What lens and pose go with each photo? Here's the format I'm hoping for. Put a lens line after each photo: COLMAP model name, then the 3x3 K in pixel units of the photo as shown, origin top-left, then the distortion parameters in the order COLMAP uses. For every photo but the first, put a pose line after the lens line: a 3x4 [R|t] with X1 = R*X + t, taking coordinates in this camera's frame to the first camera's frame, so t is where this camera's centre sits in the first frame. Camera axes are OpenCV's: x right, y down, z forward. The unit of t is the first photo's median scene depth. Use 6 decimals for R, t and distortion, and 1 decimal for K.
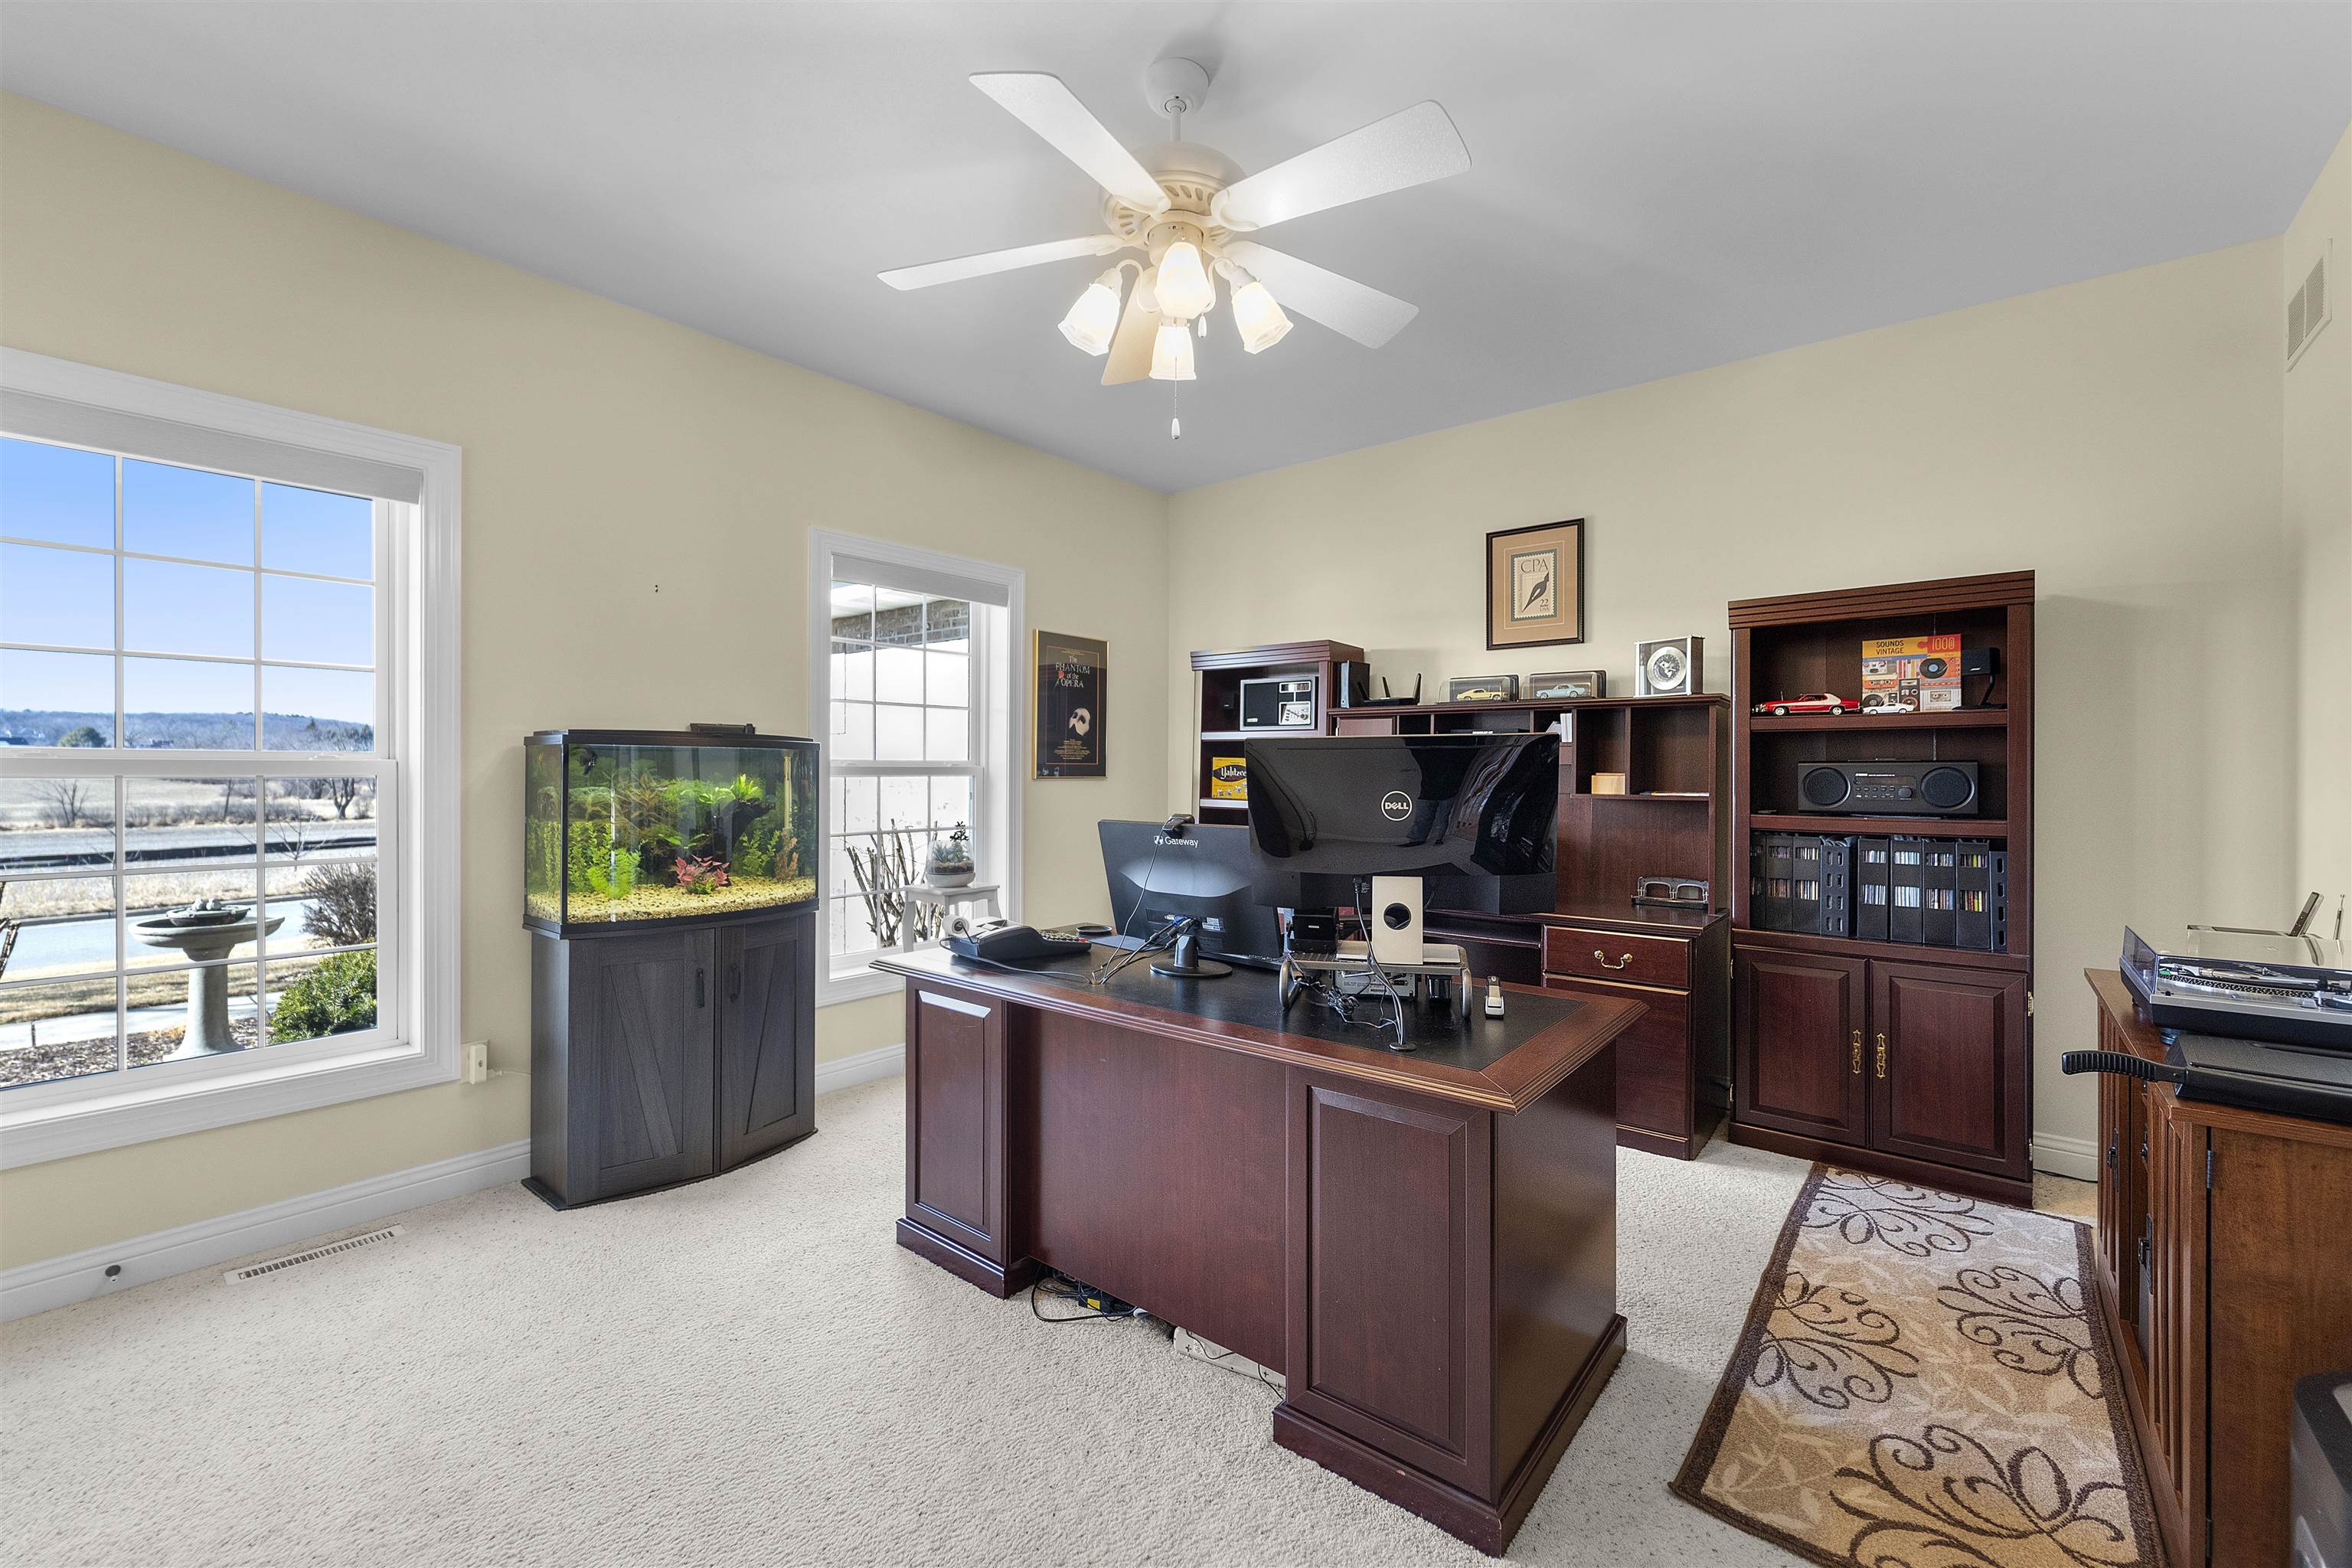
lens RADIAL K [[949.5, 0, 1174.3], [0, 949.5, 782.9], [0, 0, 1]] dist [0.001578, -0.002156]
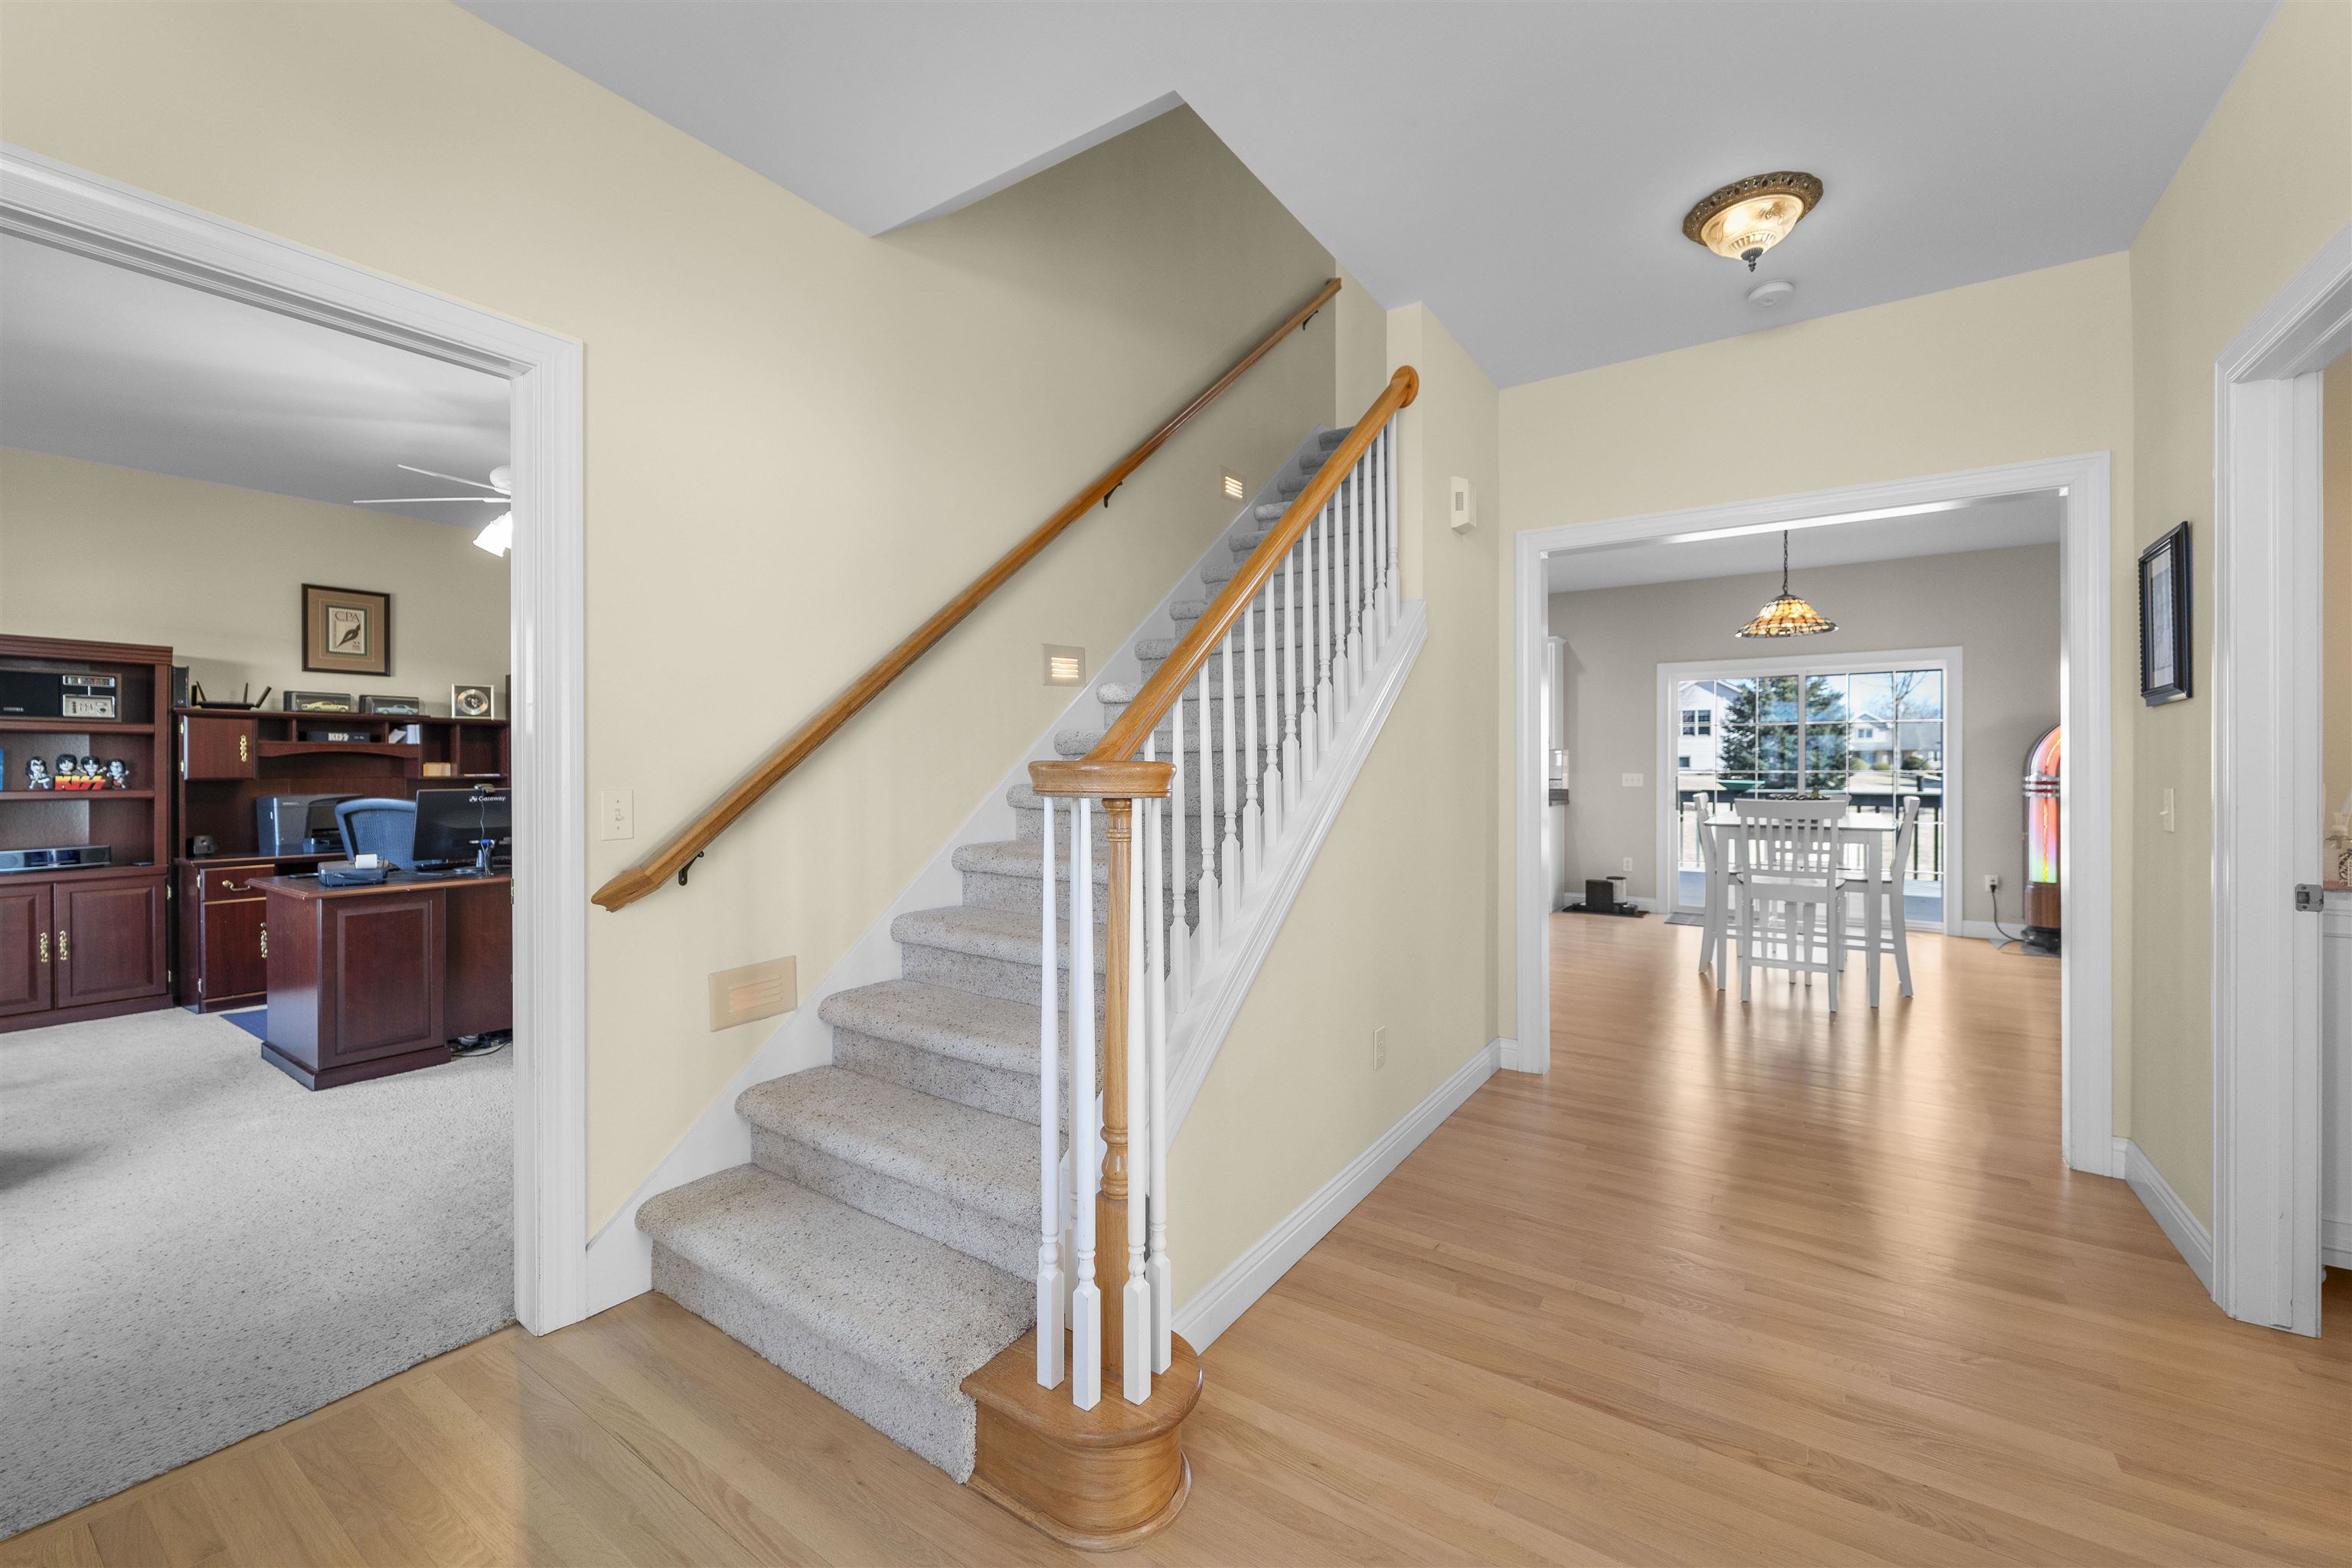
lens RADIAL K [[949.5, 0, 1188.5], [0, 949.5, 763.5], [0, 0, 1]] dist [0.001578, -0.002156]
pose [[-0.075300, -0.007242, 0.997135, -1.437805], [0.010766, 0.999909, 0.008075, -0.008344], [-0.997103, 0.011343, -0.075215, -0.188930]]
